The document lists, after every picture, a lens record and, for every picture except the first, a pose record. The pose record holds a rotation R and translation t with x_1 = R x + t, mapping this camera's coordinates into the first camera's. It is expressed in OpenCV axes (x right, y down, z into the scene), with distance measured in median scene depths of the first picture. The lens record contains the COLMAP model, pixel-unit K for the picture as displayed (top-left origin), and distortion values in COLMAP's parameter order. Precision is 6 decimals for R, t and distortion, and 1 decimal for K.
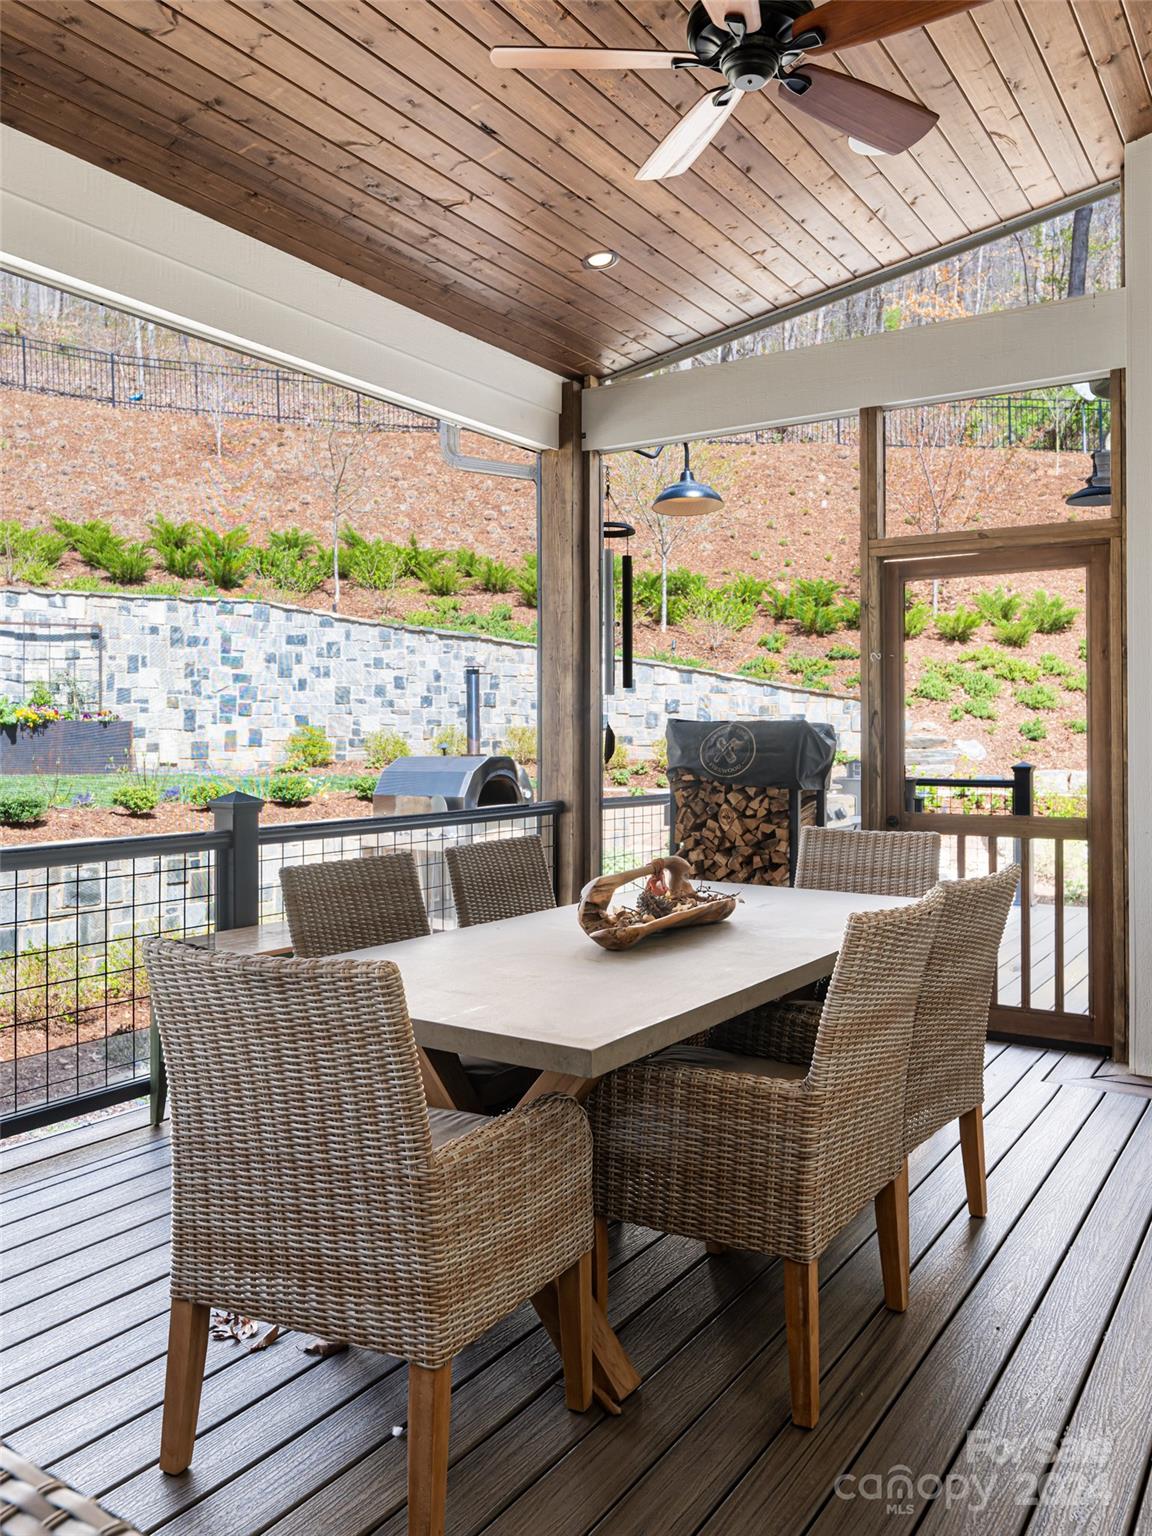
lens RADIAL K [[1152.8, 0, 579.8], [0, 1152.8, 736.1], [0, 0, 1]] dist [-0.000310, -0.001750]
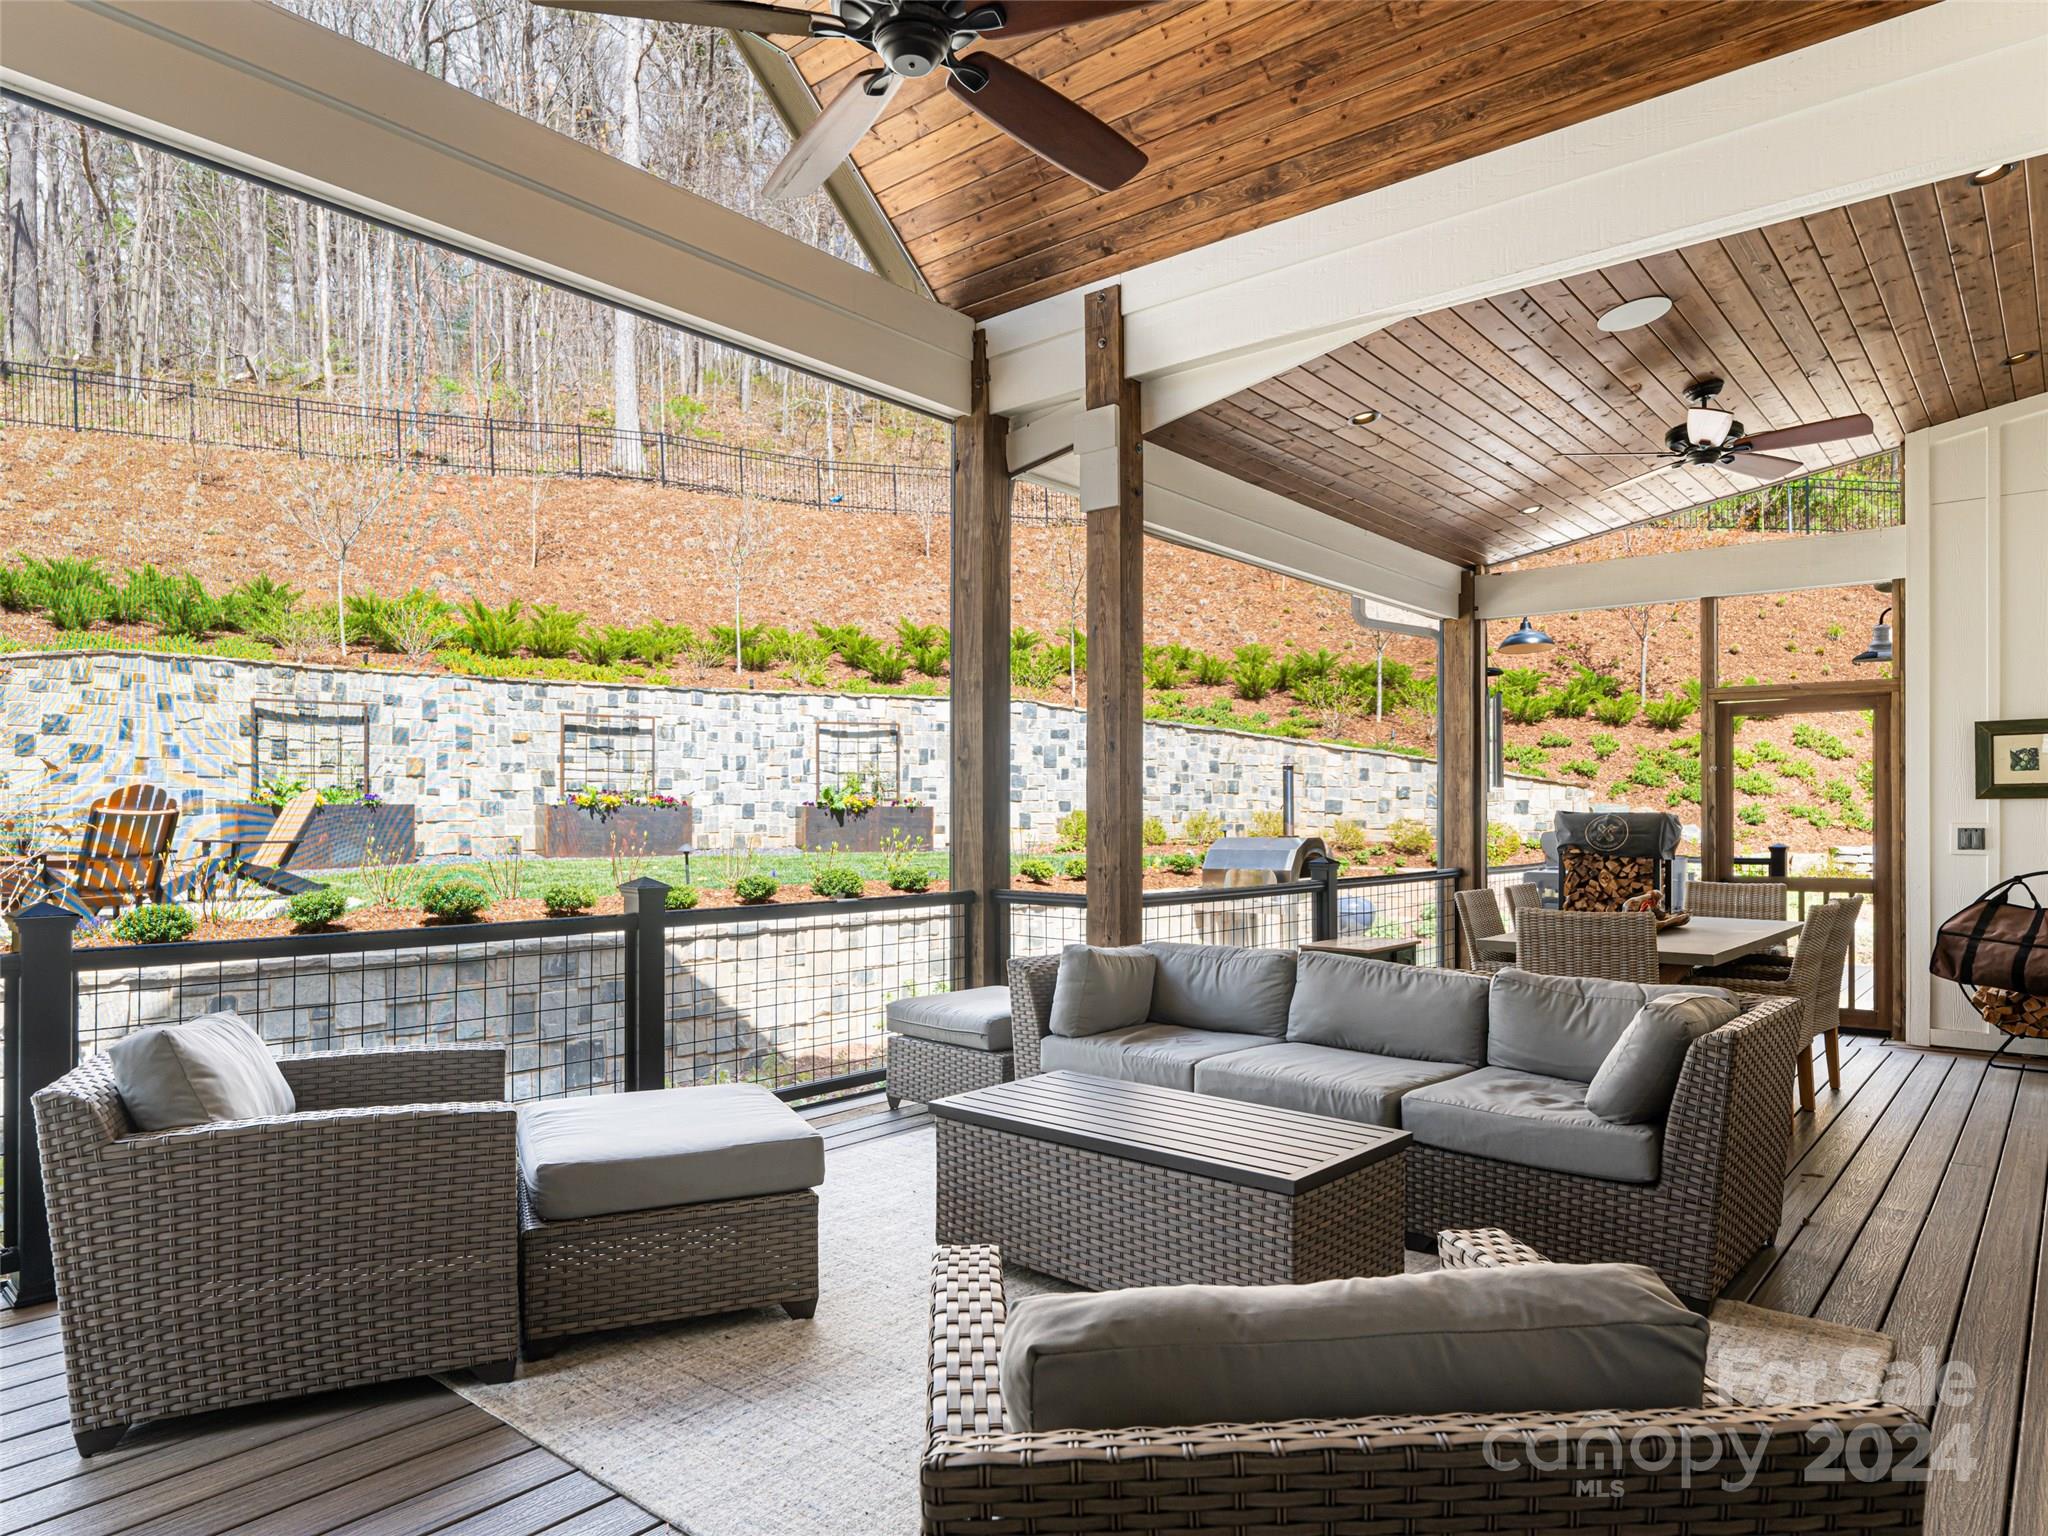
lens RADIAL K [[1273.8, 0, 1011.0], [0, 1273.8, 825.5], [0, 0, 1]] dist [-0.000454, 0.003287]
pose [[0.993498, 0.001803, -0.113839, -0.154137], [-0.001109, 0.999980, 0.006161, -0.002097], [0.113848, -0.005995, 0.993480, -0.245310]]
